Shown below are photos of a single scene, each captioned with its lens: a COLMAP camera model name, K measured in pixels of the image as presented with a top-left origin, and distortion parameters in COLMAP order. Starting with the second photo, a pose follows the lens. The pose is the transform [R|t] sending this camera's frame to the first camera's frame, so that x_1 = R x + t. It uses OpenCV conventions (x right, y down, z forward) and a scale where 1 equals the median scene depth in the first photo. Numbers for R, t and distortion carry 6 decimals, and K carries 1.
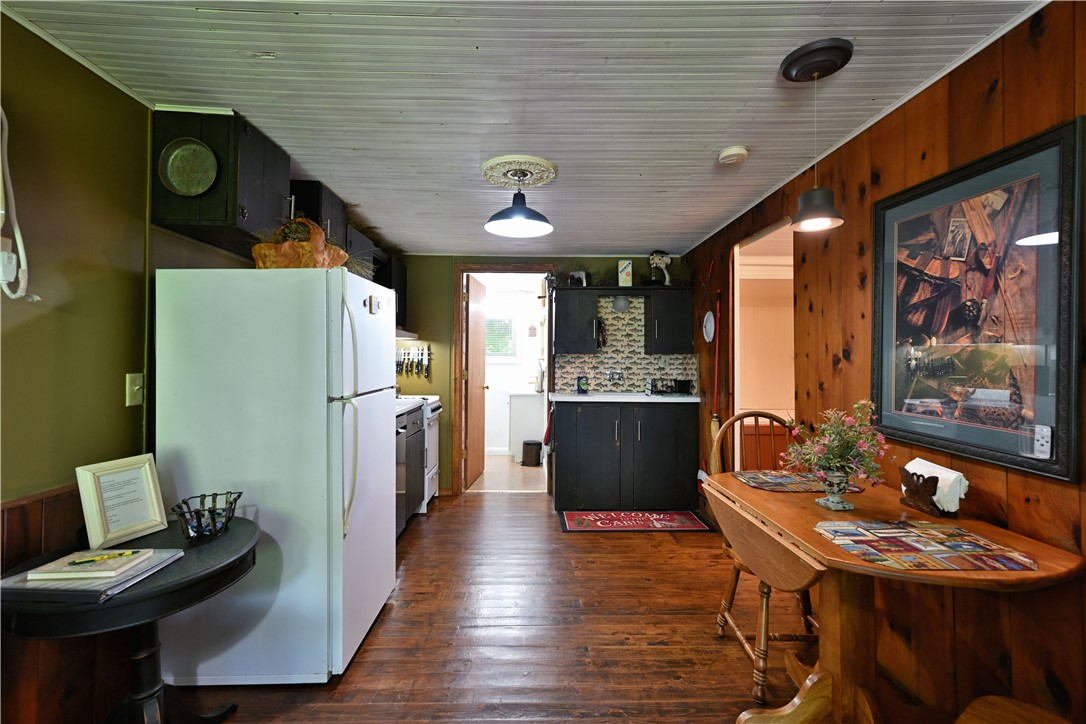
lens RADIAL K [[480.5, 0, 542.2], [0, 480.5, 359.3], [0, 0, 1]] dist [0.001864, 0.000159]
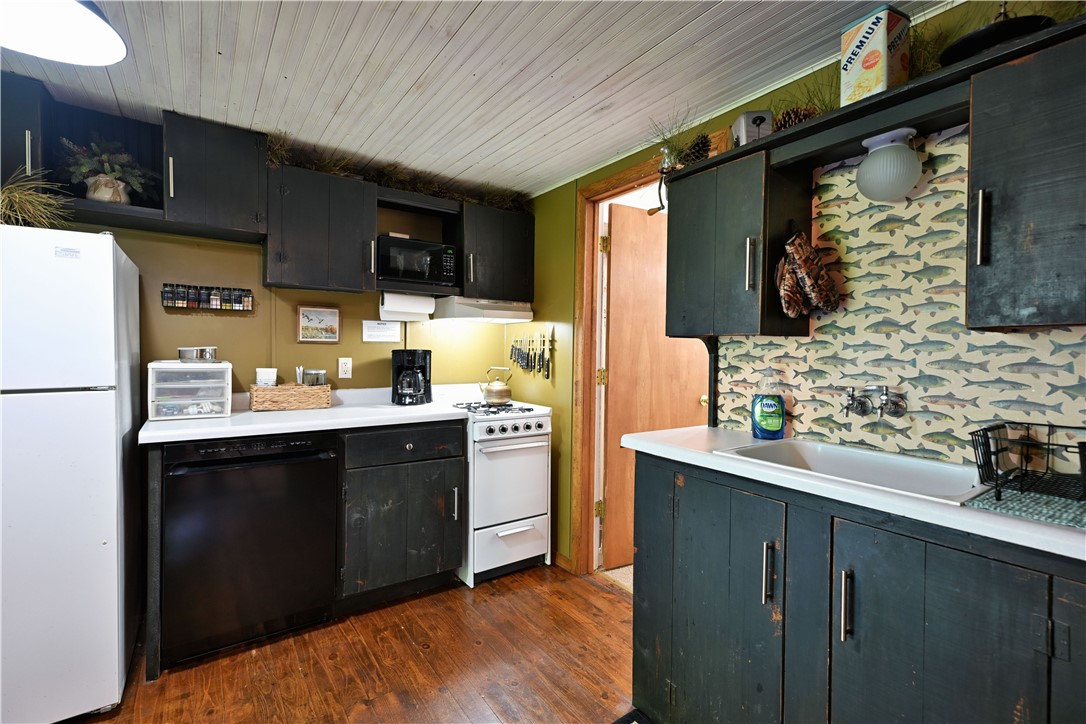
lens RADIAL K [[480.5, 0, 540.4], [0, 480.5, 359.8], [0, 0, 1]] dist [0.001864, 0.000159]
pose [[0.562839, 0.016222, -0.826407, 0.293192], [-0.010914, 0.999866, 0.012194, 0.005095], [0.826494, 0.002156, 0.562941, 0.624198]]
